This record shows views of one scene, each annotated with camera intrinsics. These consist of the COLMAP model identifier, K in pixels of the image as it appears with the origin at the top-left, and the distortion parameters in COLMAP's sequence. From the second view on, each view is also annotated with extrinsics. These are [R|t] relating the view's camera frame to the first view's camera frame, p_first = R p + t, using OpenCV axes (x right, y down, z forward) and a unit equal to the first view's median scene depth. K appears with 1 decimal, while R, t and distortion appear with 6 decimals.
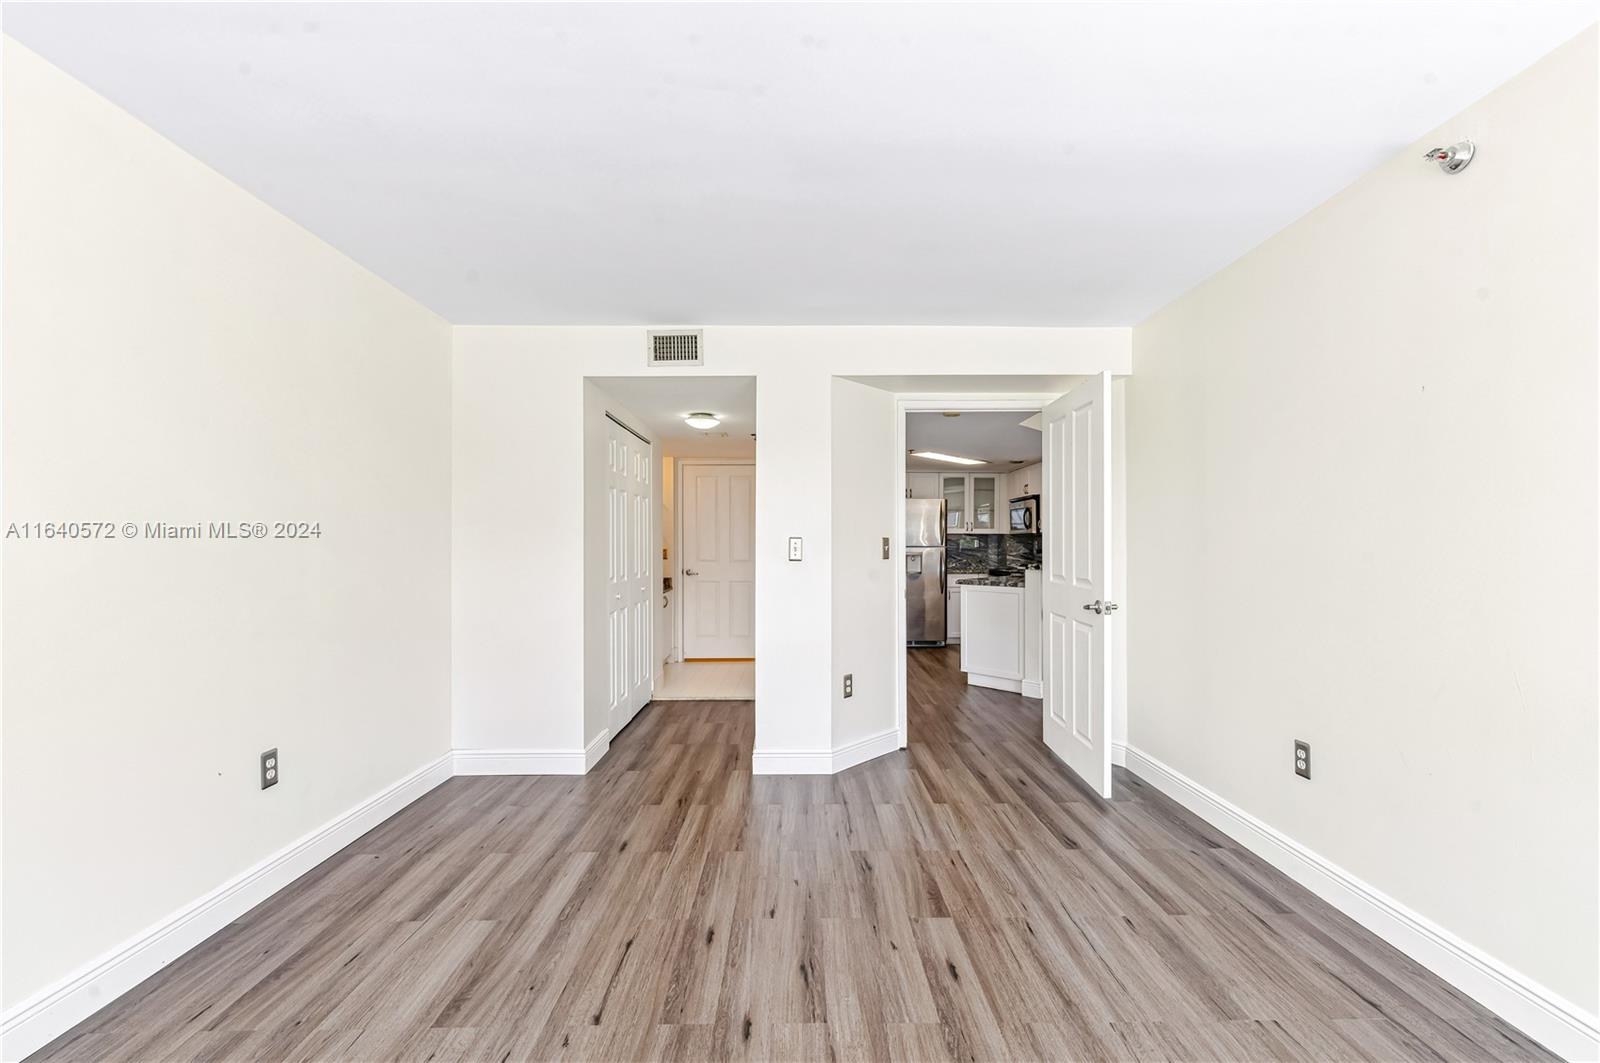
lens RADIAL K [[637.0, 0, 797.9], [0, 637.0, 546.5], [0, 0, 1]] dist [-0.000169, 0.000443]
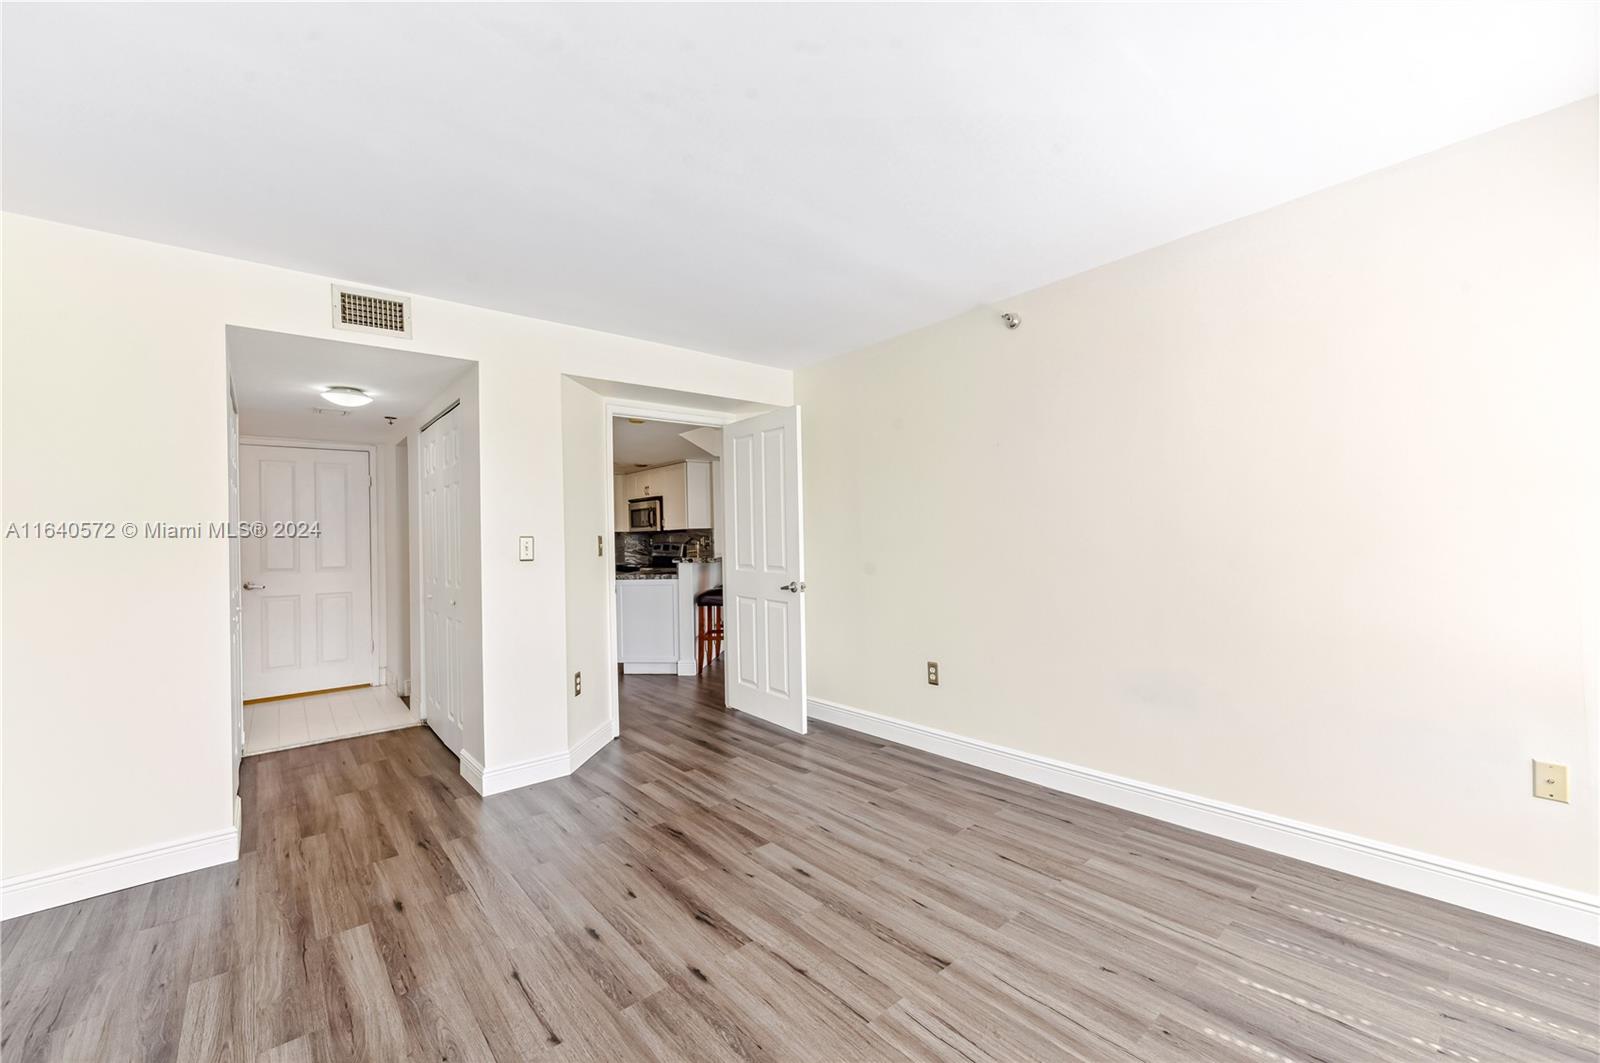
lens RADIAL K [[637.0, 0, 789.9], [0, 637.0, 531.2], [0, 0, 1]] dist [-0.000169, 0.000443]
pose [[0.770144, -0.008340, 0.637815, -0.416380], [0.022242, 0.999658, -0.013786, 0.000431], [-0.637482, 0.024803, 0.770066, 0.013215]]
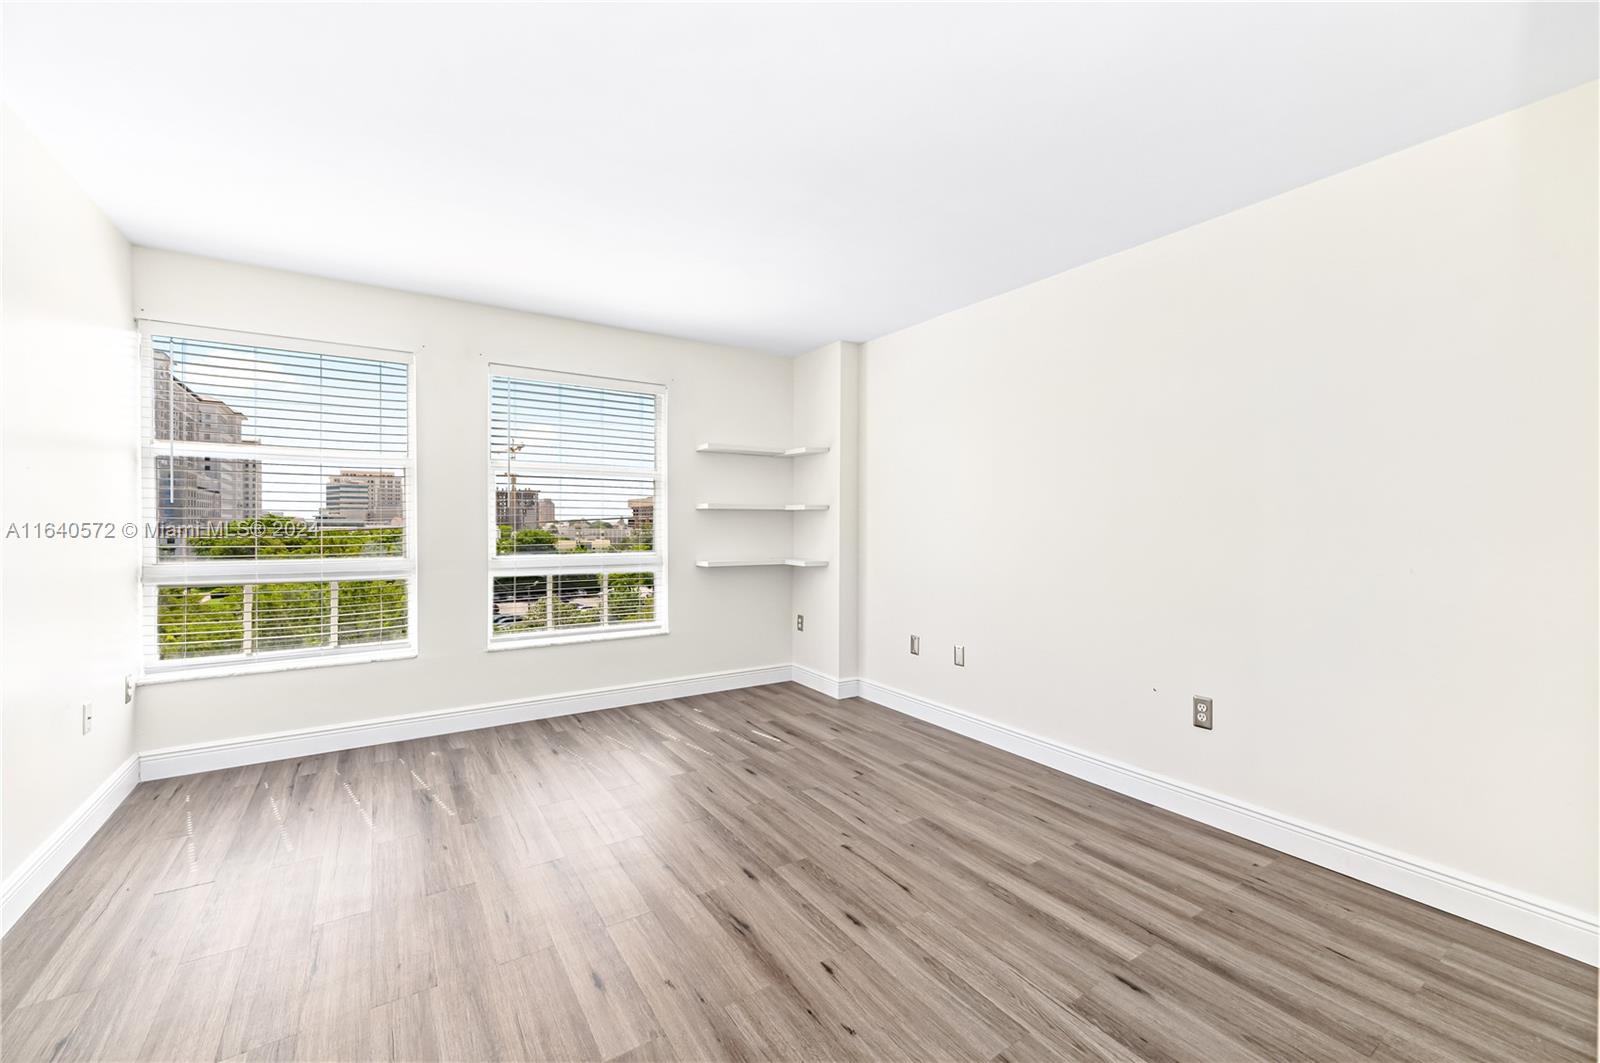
lens RADIAL K [[637.0, 0, 805.7], [0, 637.0, 528.4], [0, 0, 1]] dist [-0.000169, 0.000443]
pose [[-0.827652, 0.003572, -0.561230, 0.362056], [-0.002843, 0.999940, 0.010558, 0.005923], [0.561234, 0.010334, -0.827592, 1.369507]]
